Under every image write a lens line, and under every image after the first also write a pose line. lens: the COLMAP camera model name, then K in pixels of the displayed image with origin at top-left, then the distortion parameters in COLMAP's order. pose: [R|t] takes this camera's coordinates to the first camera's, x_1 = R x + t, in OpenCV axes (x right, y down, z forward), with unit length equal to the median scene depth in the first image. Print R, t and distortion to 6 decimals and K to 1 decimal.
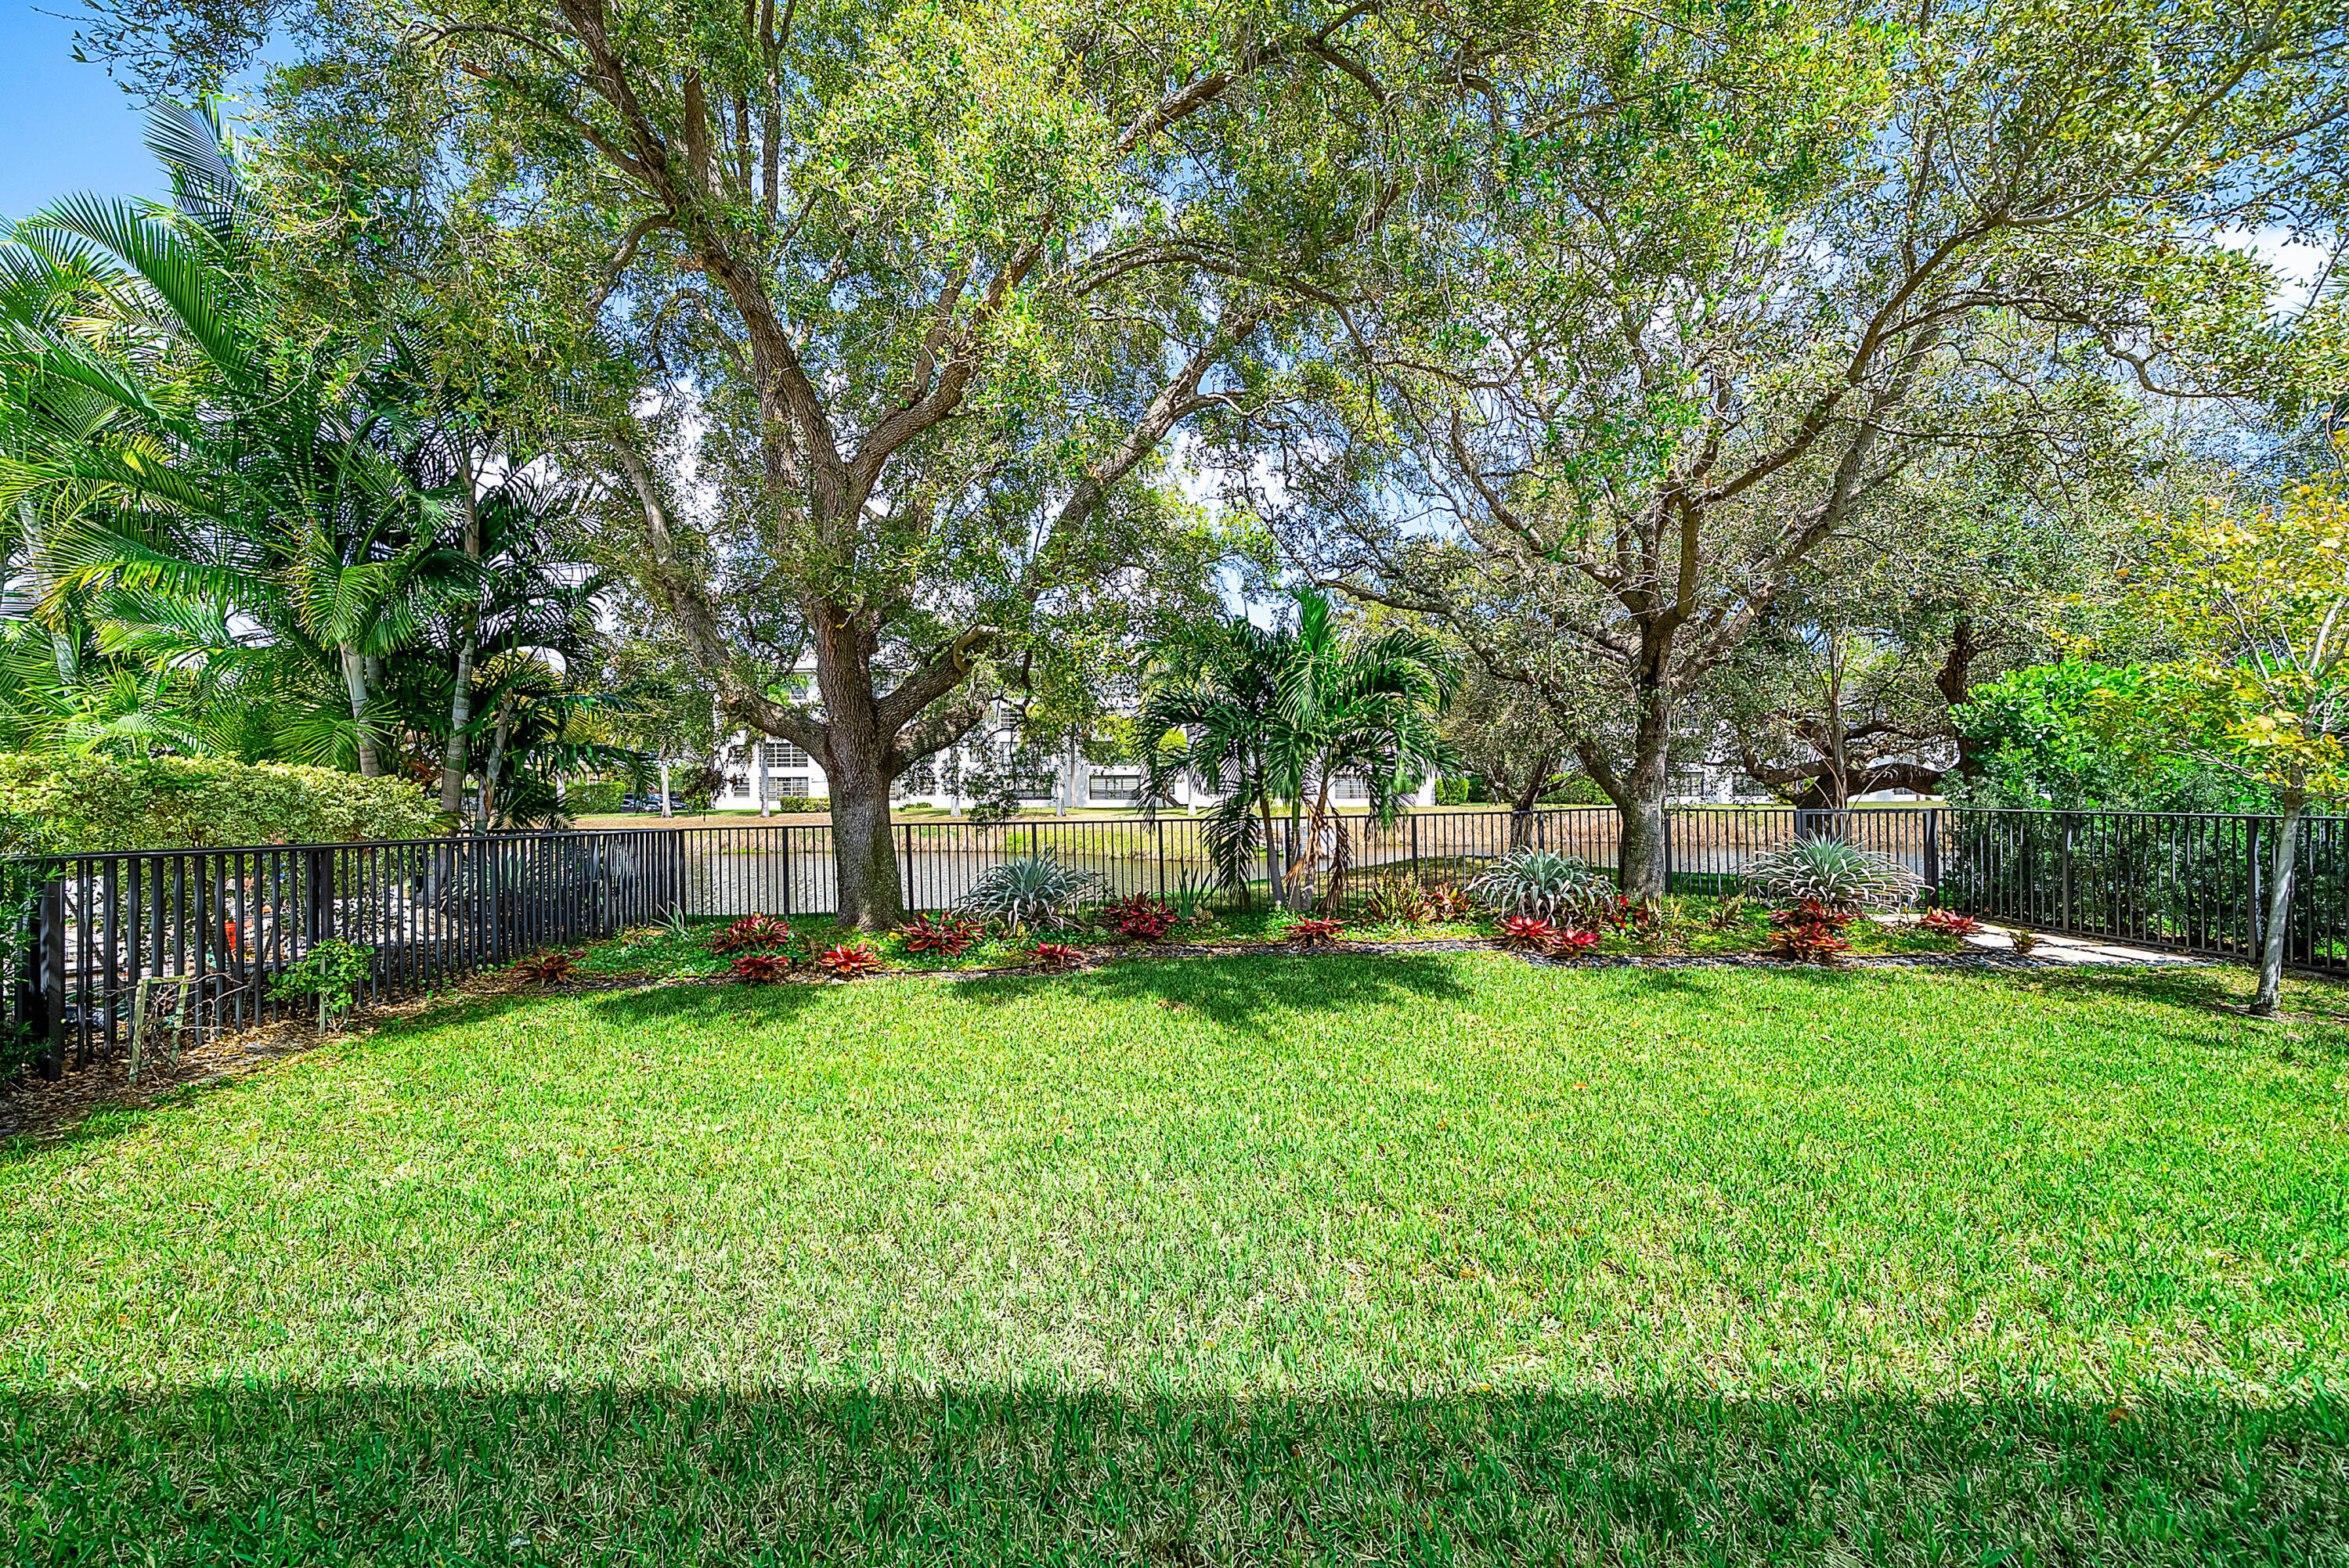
lens RADIAL K [[923.1, 0, 1160.2], [0, 923.1, 793.4], [0, 0, 1]] dist [-0.001532, -0.000013]
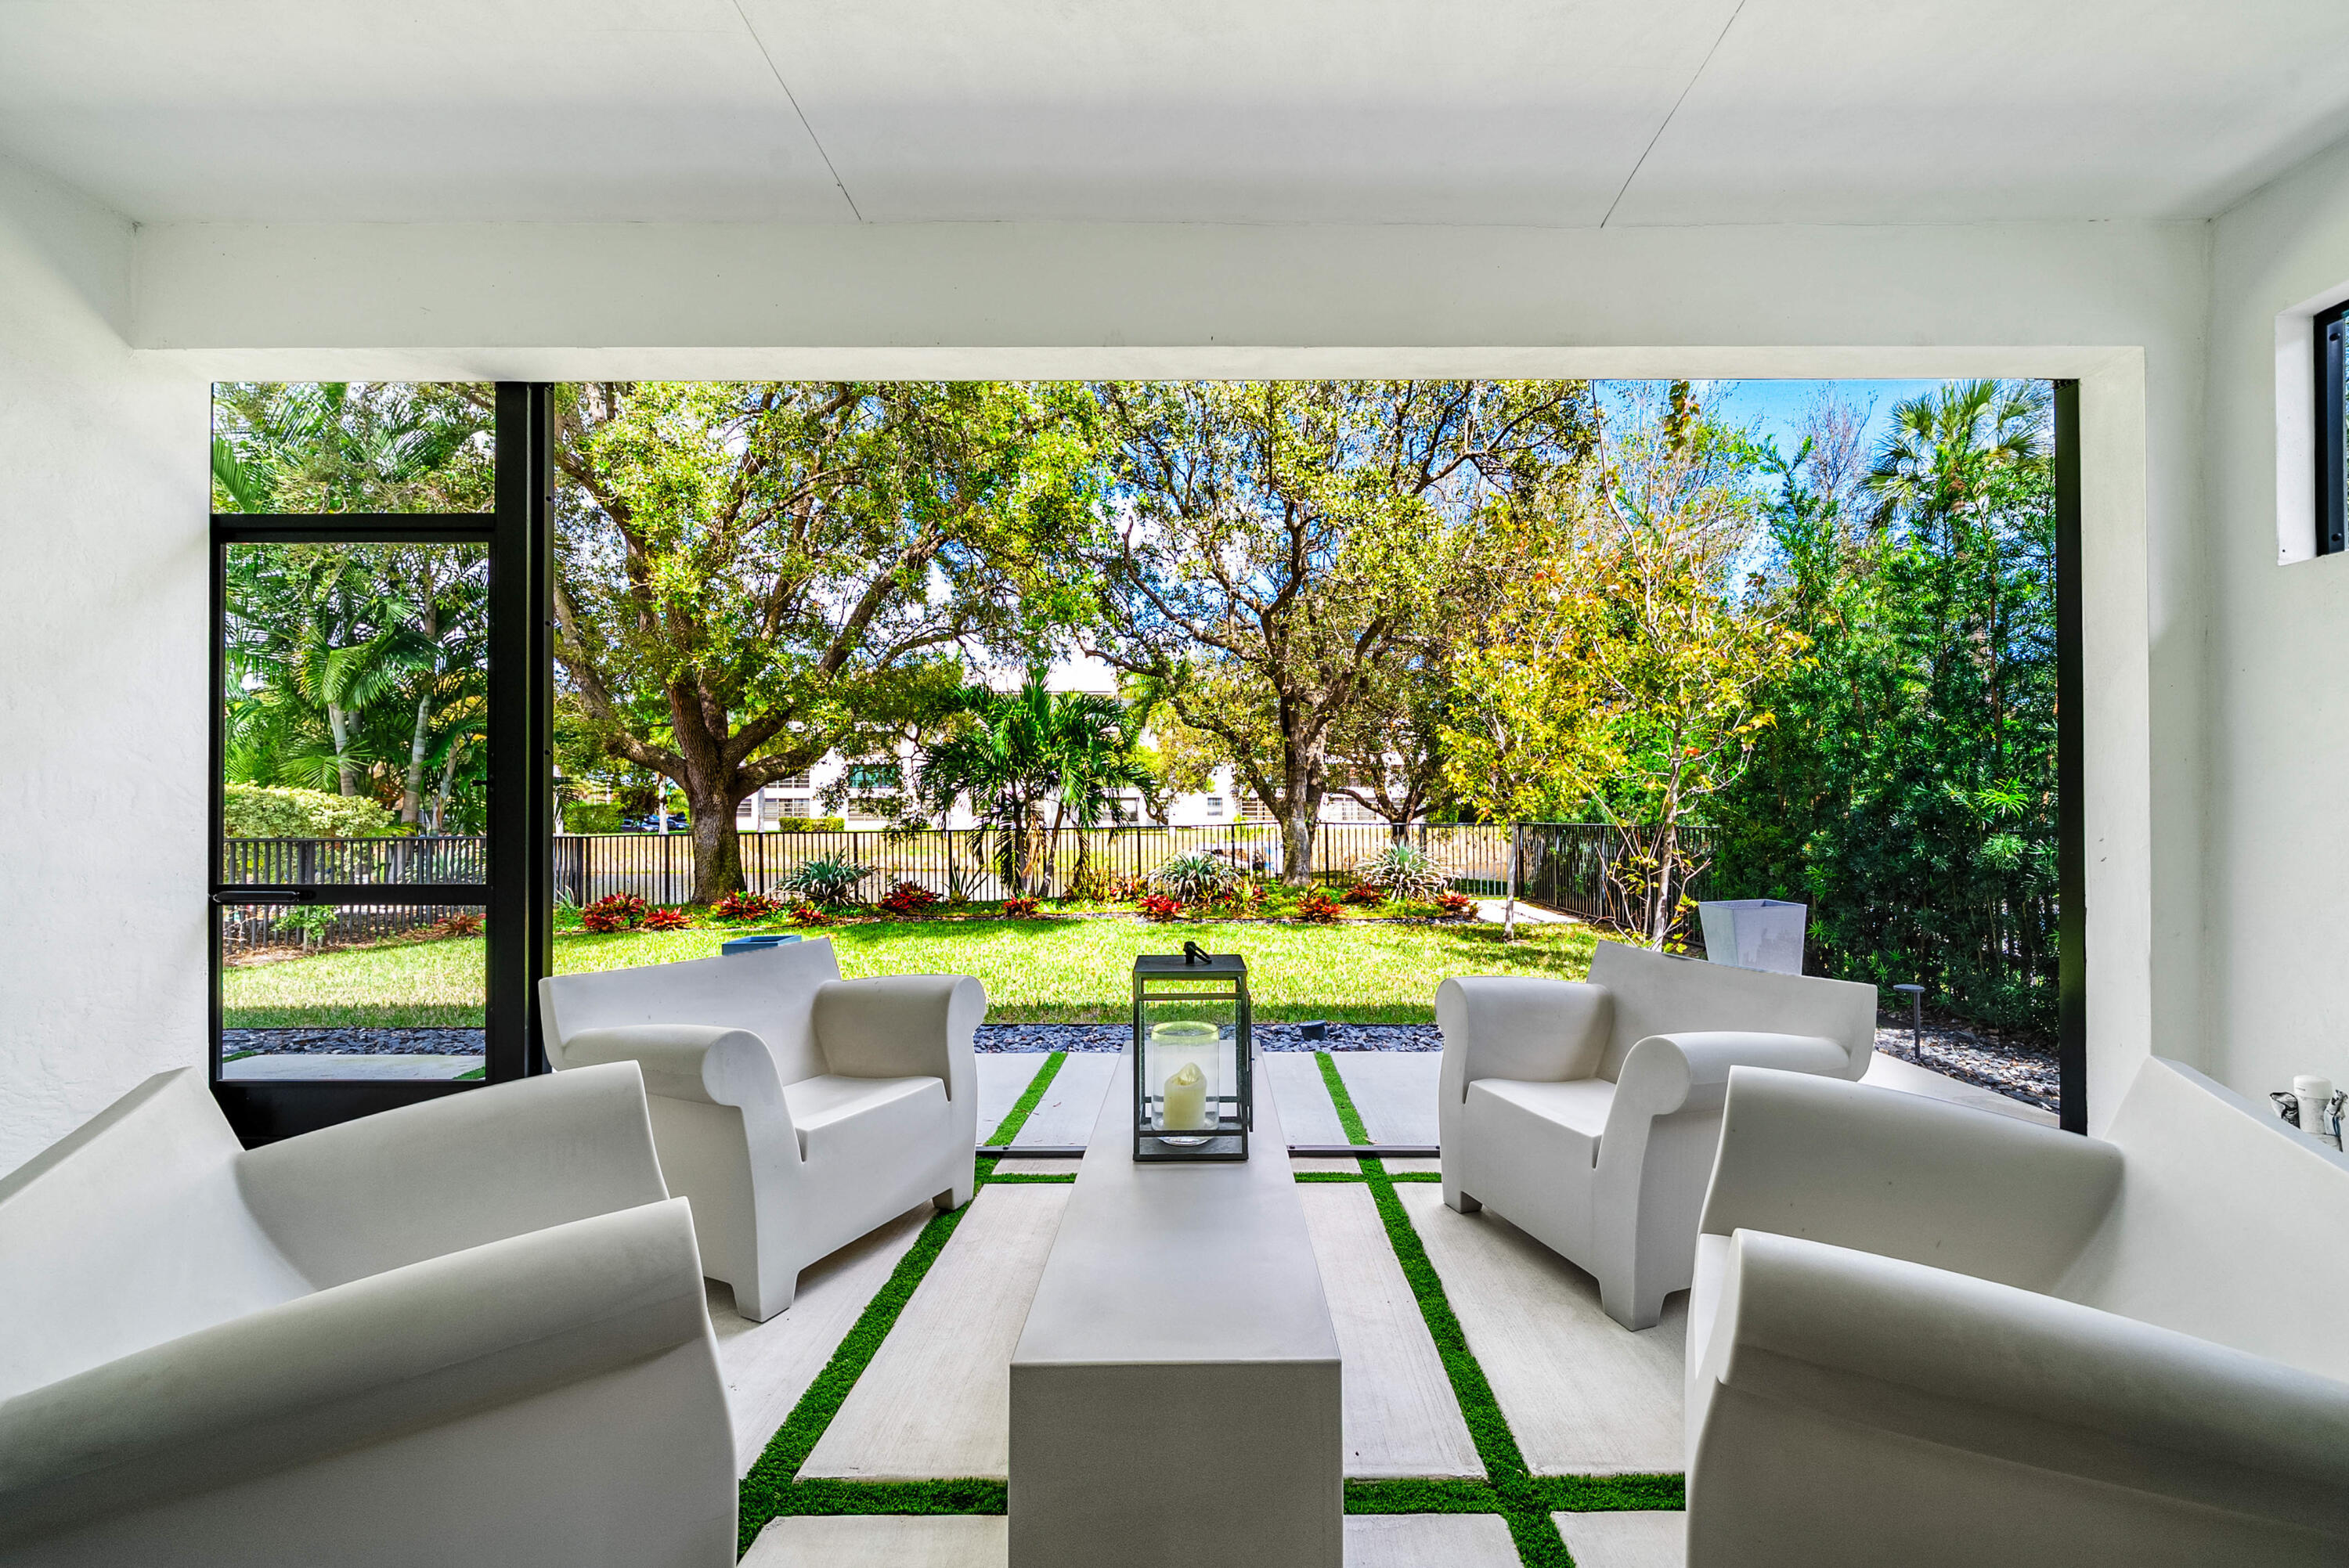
lens RADIAL K [[923.1, 0, 1190.8], [0, 923.1, 781.3], [0, 0, 1]] dist [-0.001532, -0.000013]
pose [[0.999758, 0.001996, 0.021902, 0.371459], [-0.001168, 0.999286, -0.037776, 0.009347], [-0.021962, 0.037741, 0.999046, -0.402619]]
